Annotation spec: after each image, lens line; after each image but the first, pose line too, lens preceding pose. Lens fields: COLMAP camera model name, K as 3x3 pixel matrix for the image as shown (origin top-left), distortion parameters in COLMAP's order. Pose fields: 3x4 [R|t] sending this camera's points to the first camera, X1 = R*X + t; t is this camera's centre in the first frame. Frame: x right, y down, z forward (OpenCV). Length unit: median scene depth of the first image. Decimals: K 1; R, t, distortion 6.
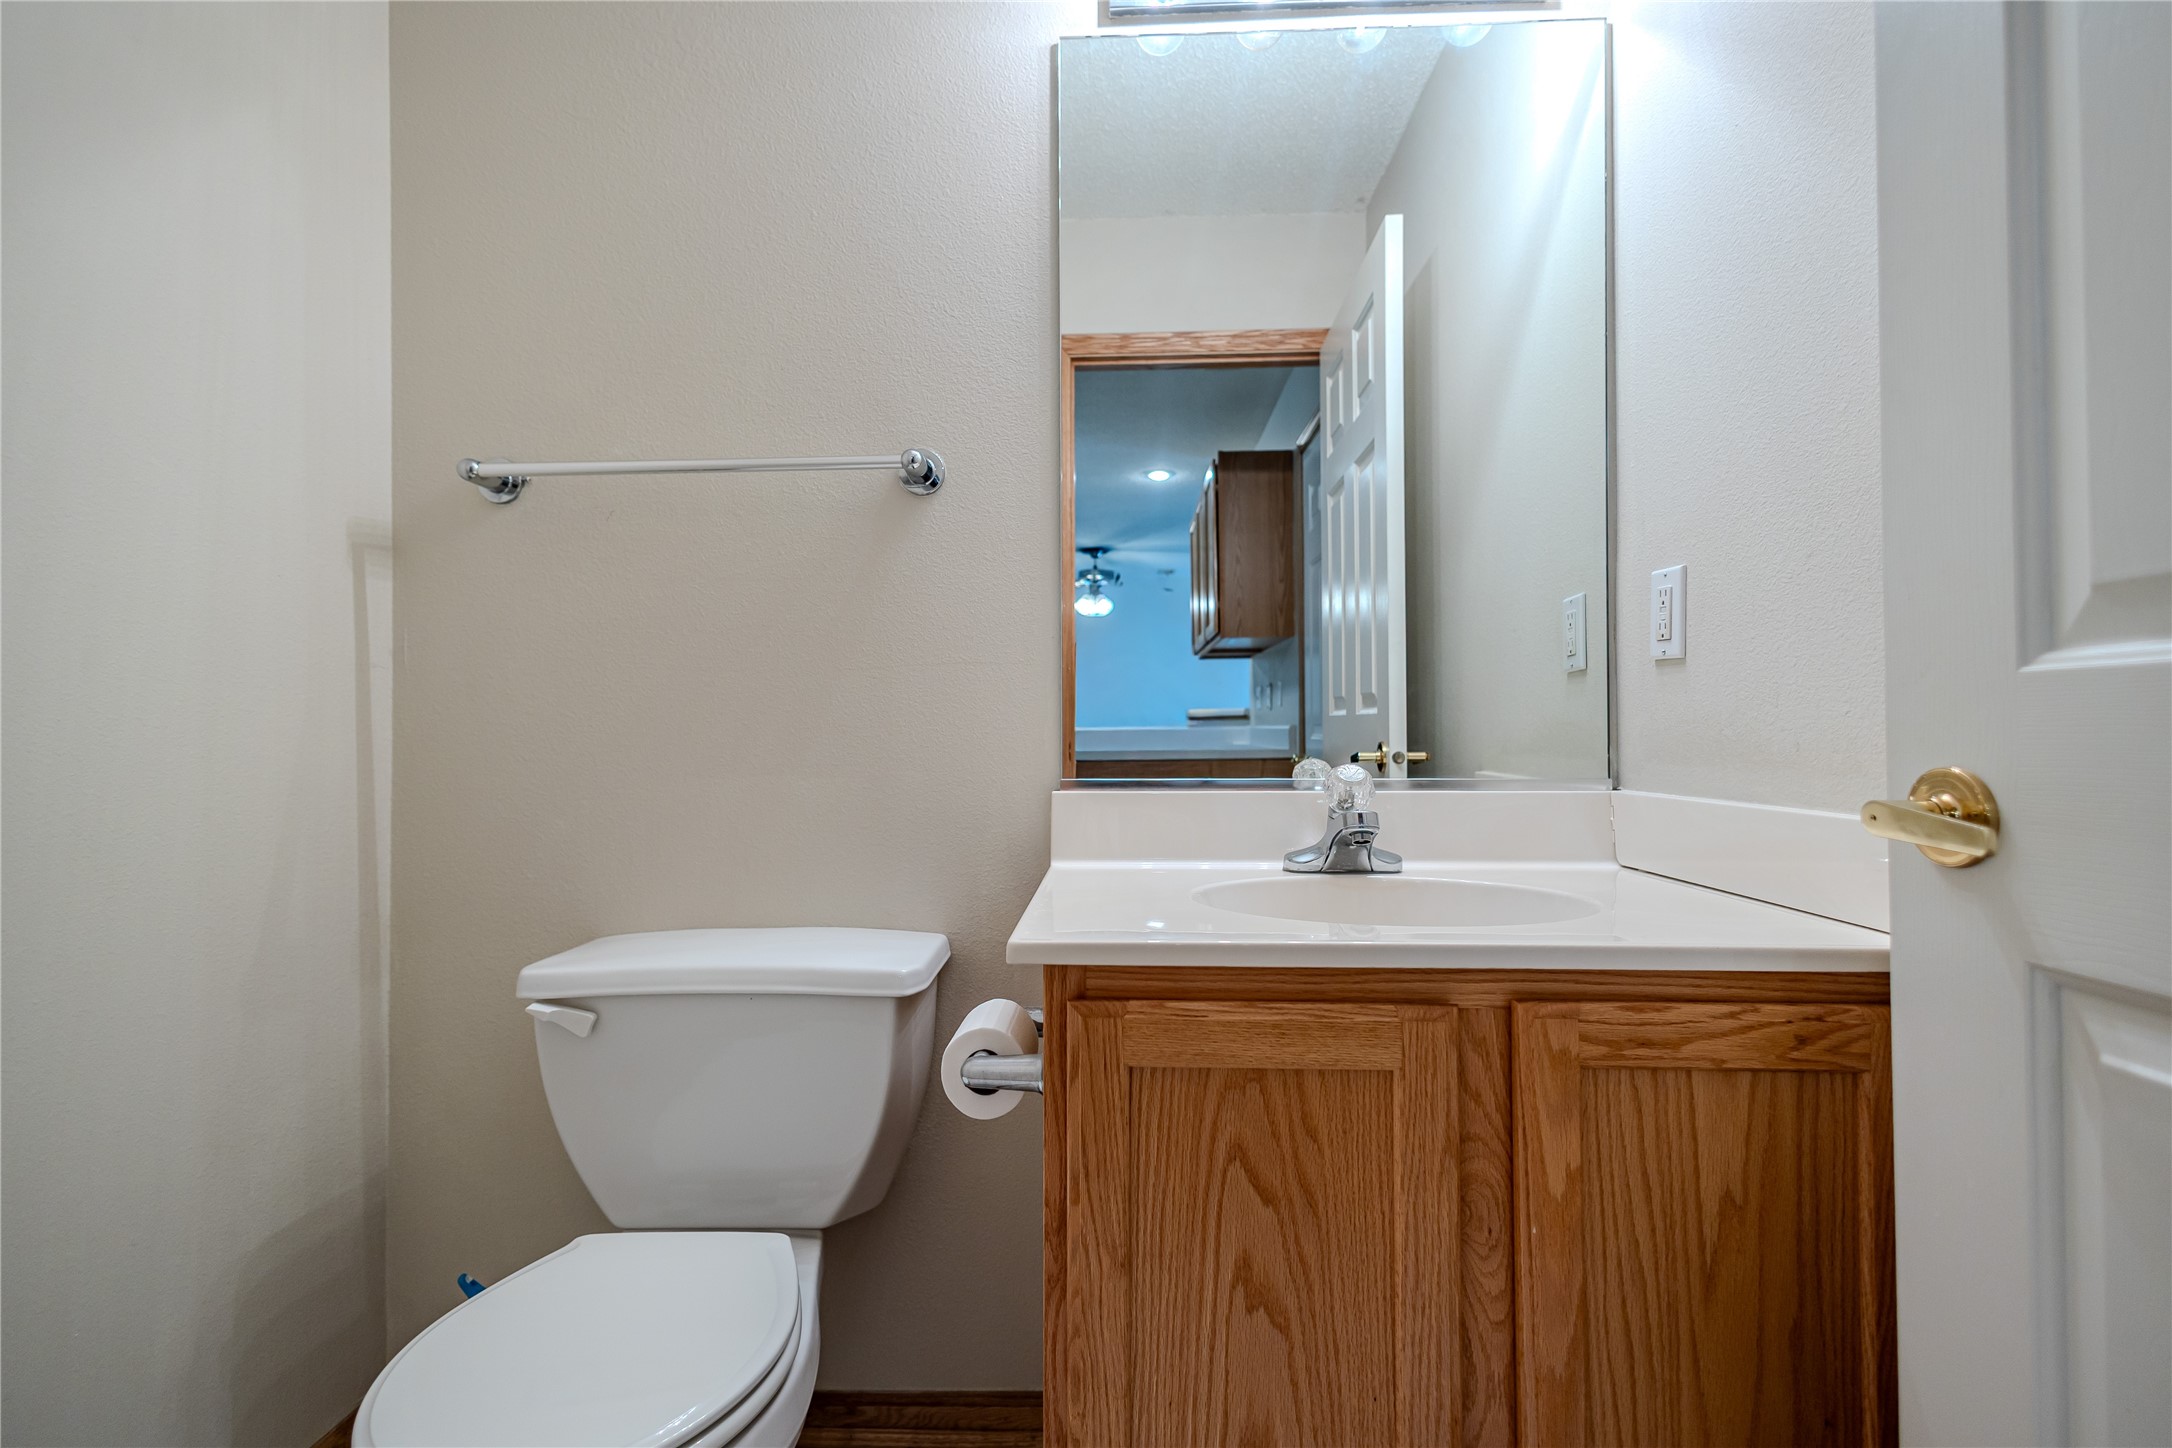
lens RADIAL K [[1012.7, 0, 1072.3], [0, 1012.7, 722.1], [0, 0, 1]] dist [0.016235, -0.006417]
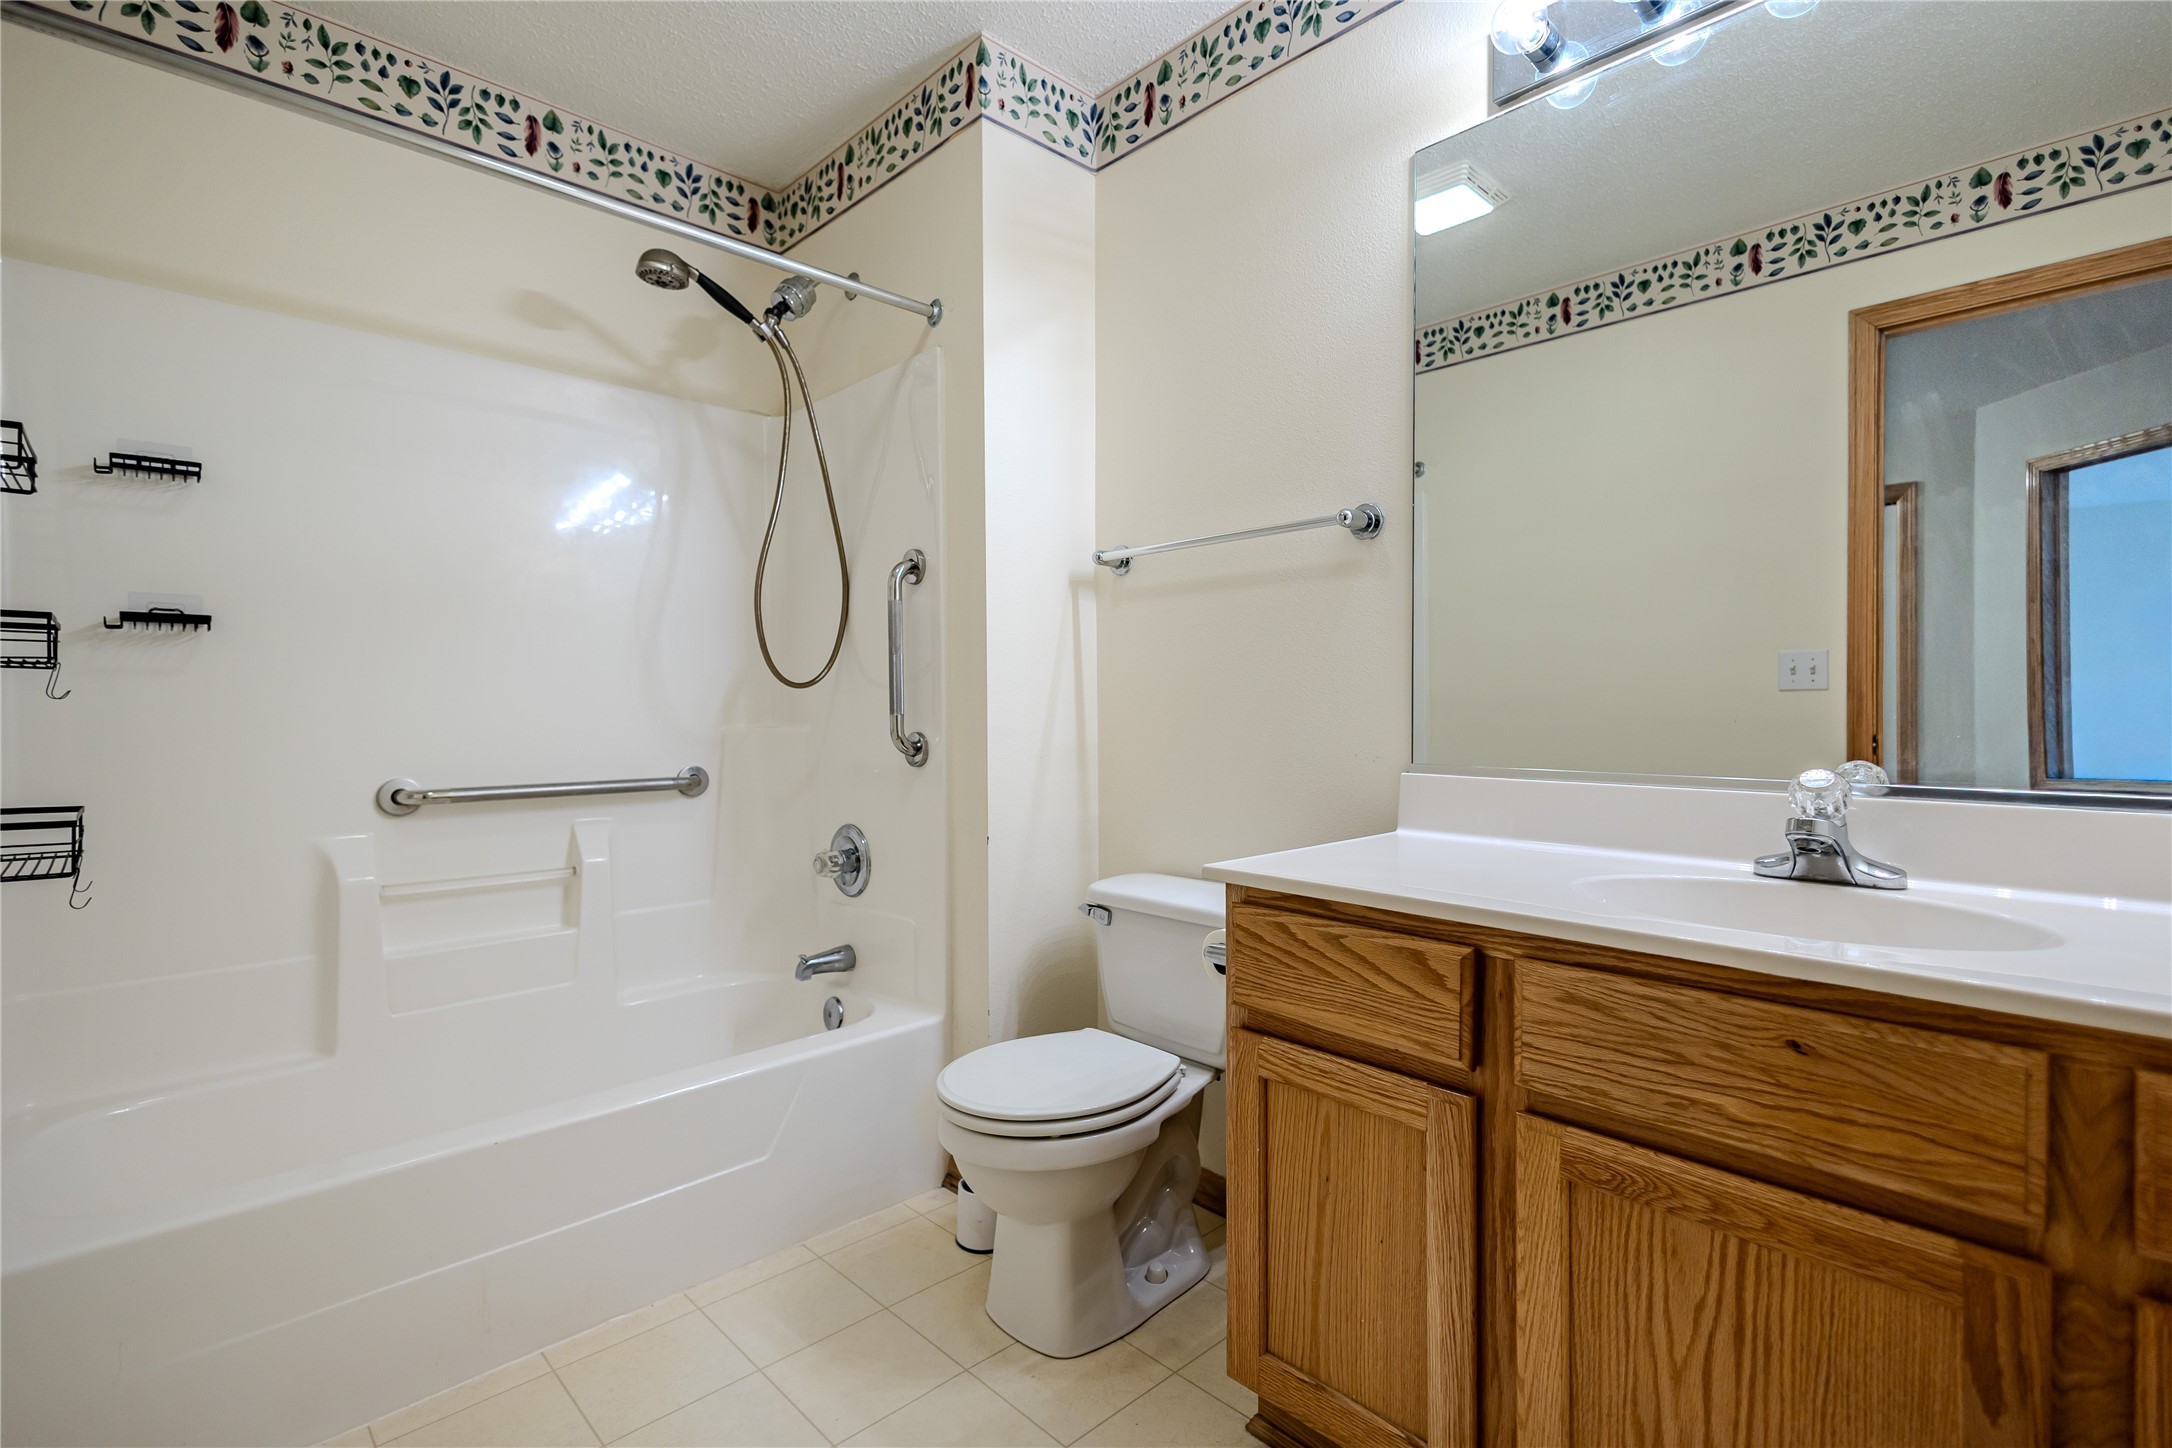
lens RADIAL K [[1012.7, 0, 1072.3], [0, 1012.7, 722.1], [0, 0, 1]] dist [0.016235, -0.006417]
pose [[0.715659, 0.003906, -0.698439, 0.432707], [0.003866, 0.999947, 0.009553, -0.008705], [0.698439, -0.009537, 0.715606, -0.137647]]
